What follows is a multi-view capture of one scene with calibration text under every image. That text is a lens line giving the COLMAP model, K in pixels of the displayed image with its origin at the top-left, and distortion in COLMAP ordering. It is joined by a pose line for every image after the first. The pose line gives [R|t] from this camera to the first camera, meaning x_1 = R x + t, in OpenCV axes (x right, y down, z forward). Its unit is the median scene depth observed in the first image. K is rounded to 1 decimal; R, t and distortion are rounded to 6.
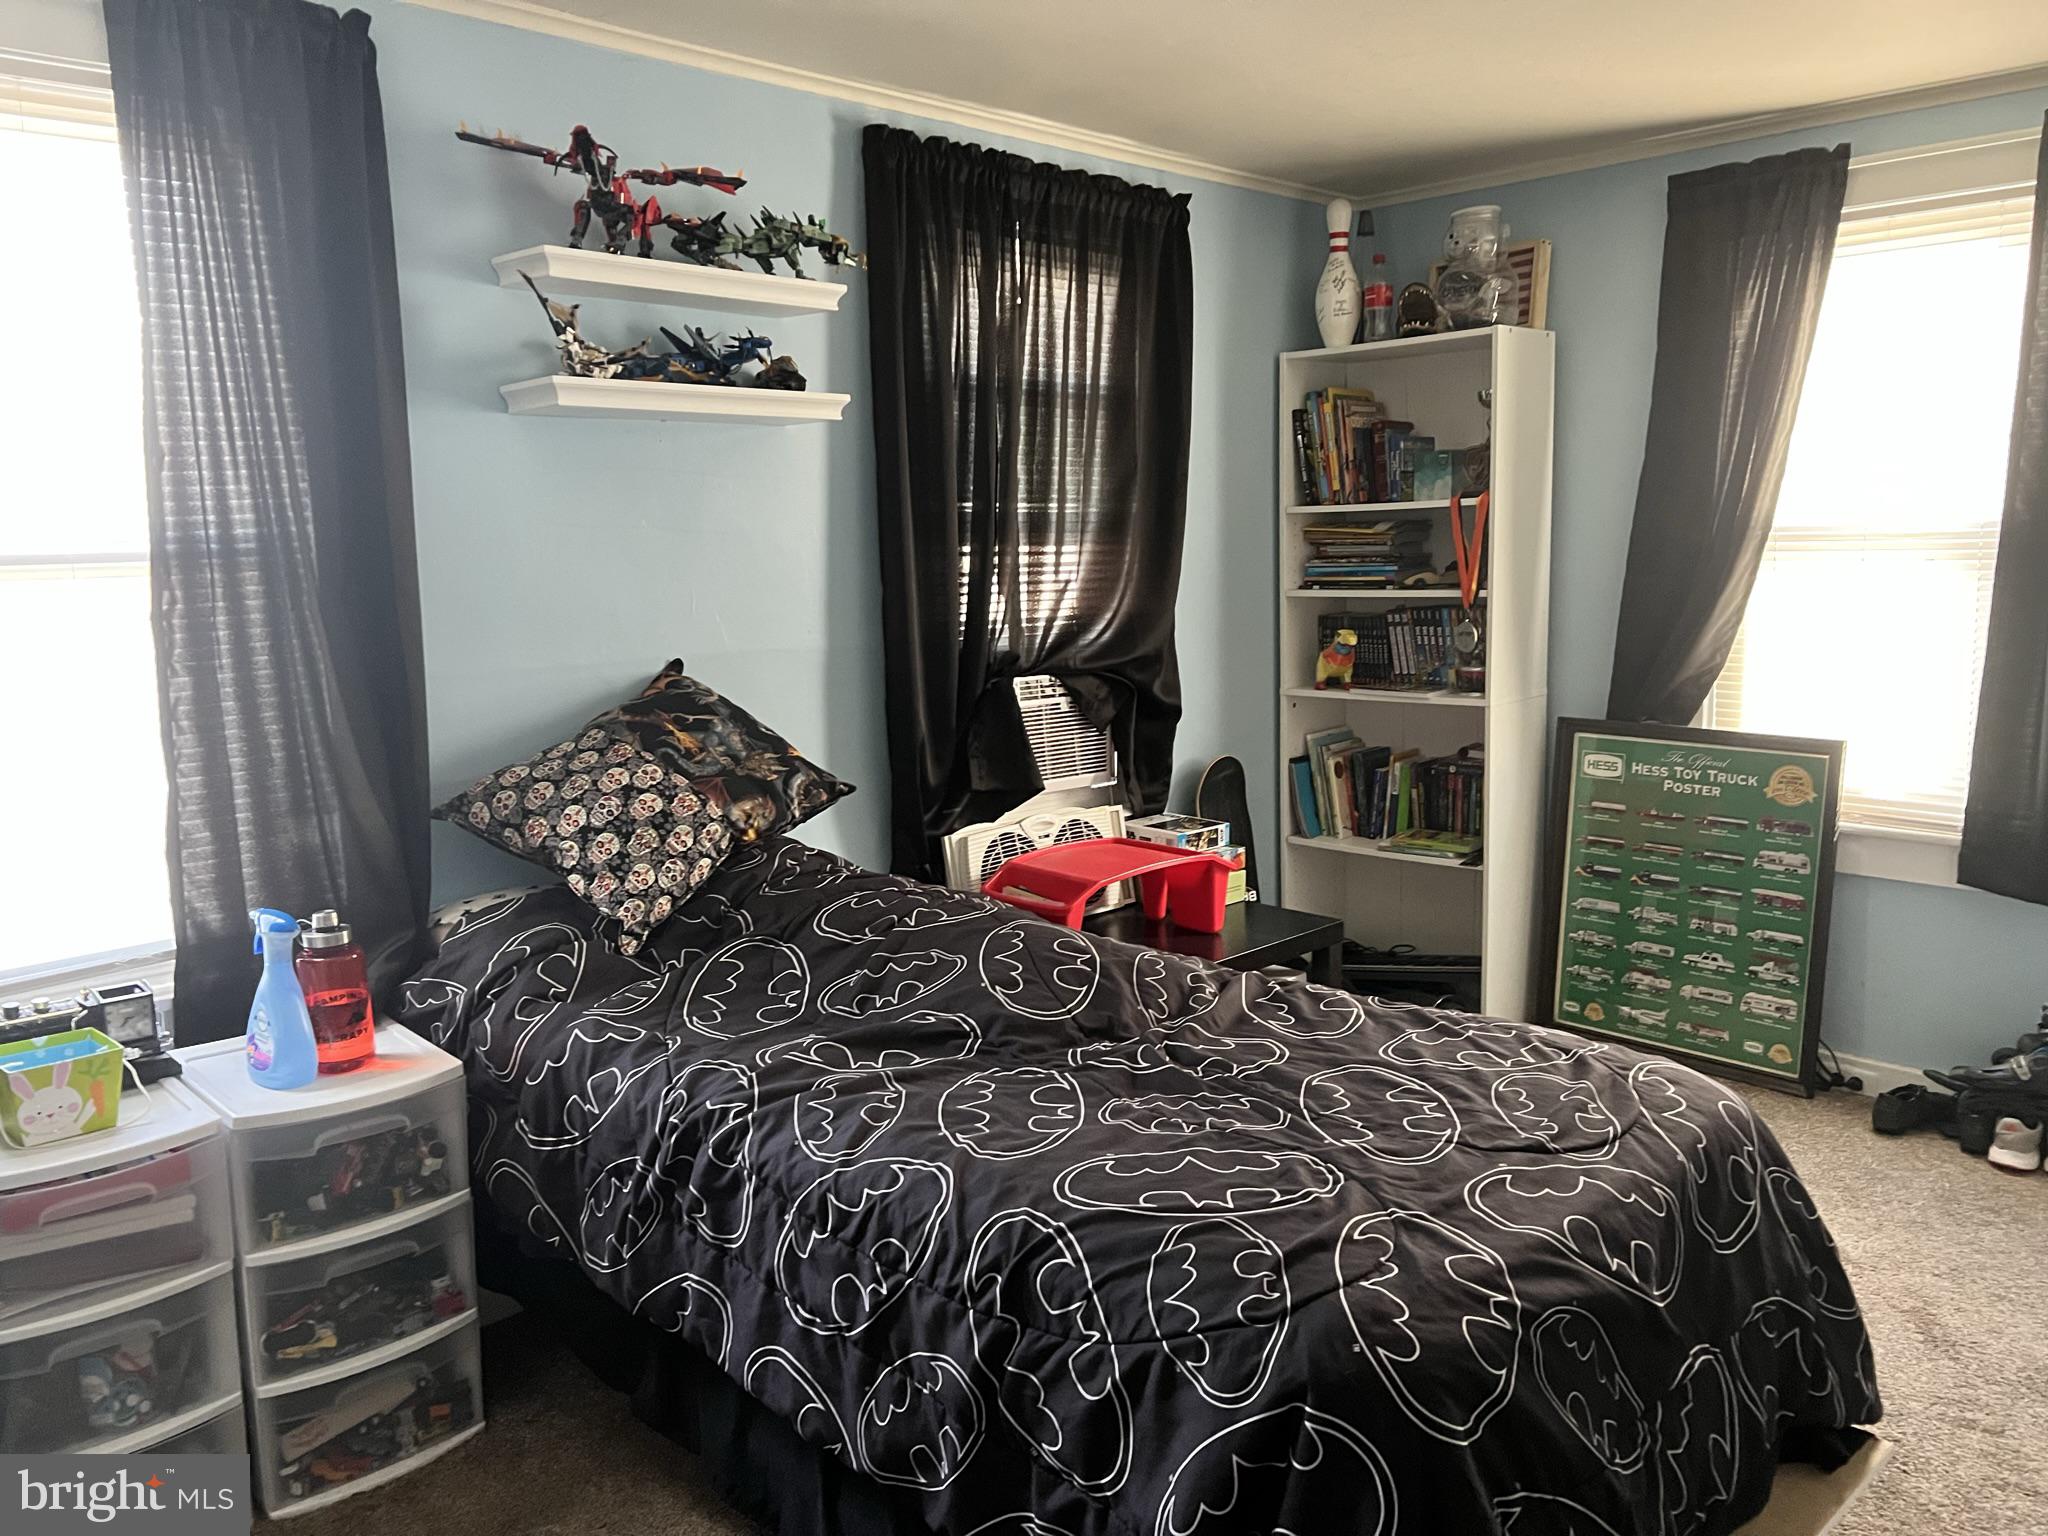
lens RADIAL K [[1551.5, 0, 1021.2], [0, 1551.5, 777.7], [0, 0, 1]] dist [0.067280, -0.086210]
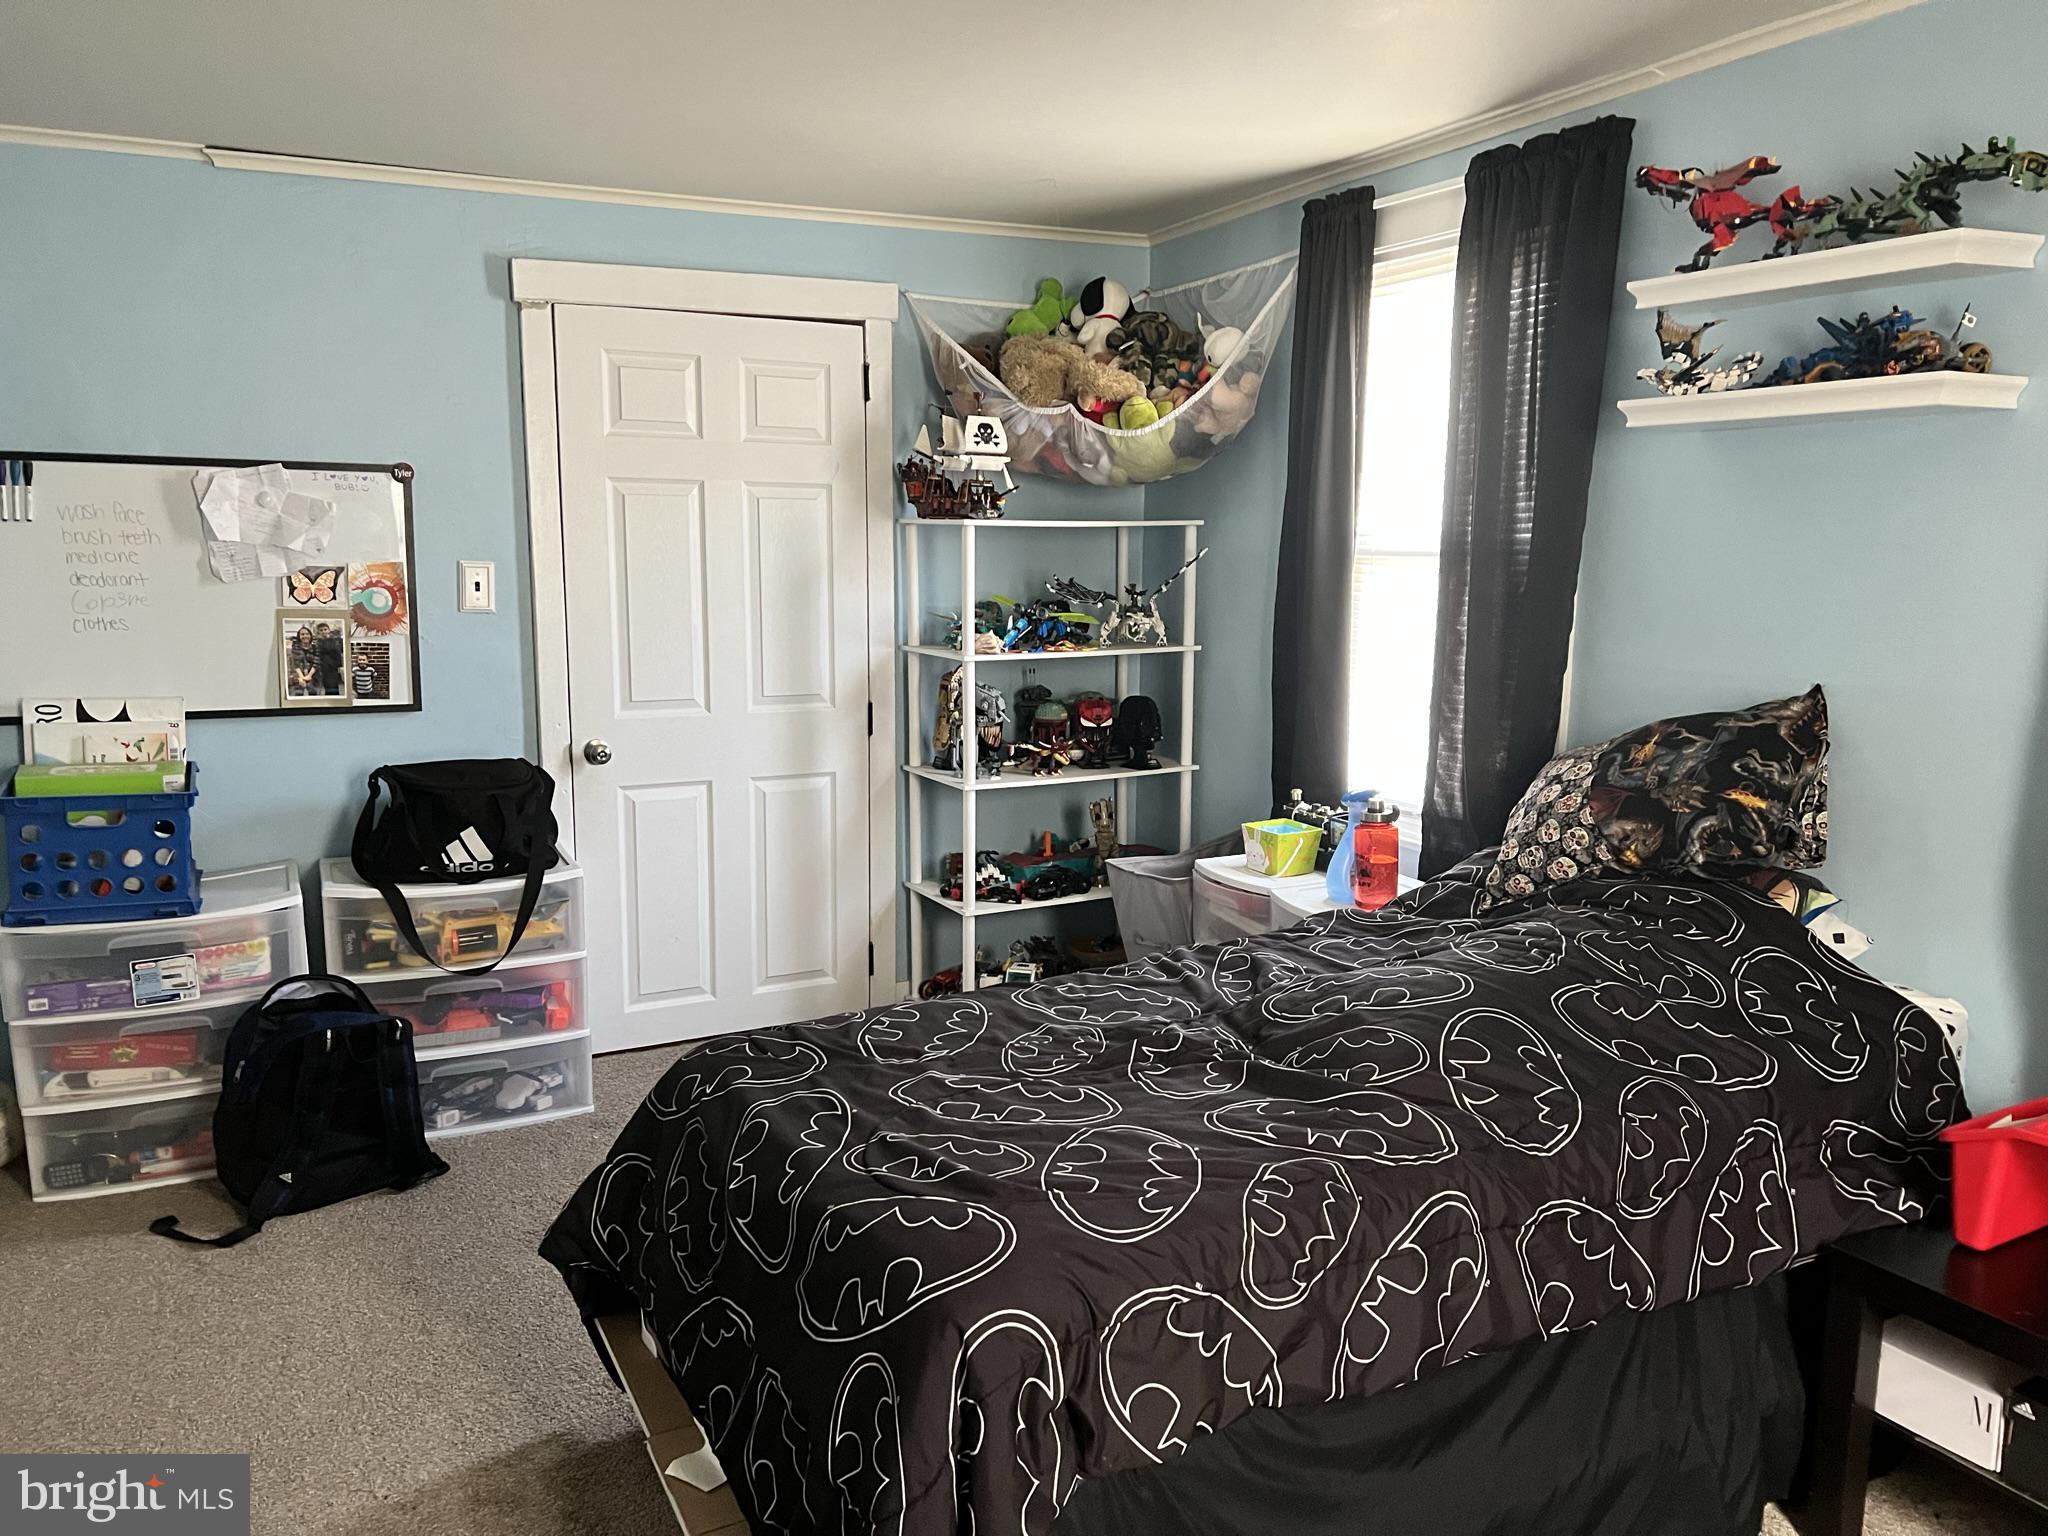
lens RADIAL K [[1551.5, 0, 1021.2], [0, 1551.5, 777.7], [0, 0, 1]] dist [0.067280, -0.086210]
pose [[-0.282526, 0.162229, -0.945442, 0.875455], [-0.152259, 0.965517, 0.211173, -0.164297], [0.947099, 0.203614, -0.248083, 0.896782]]
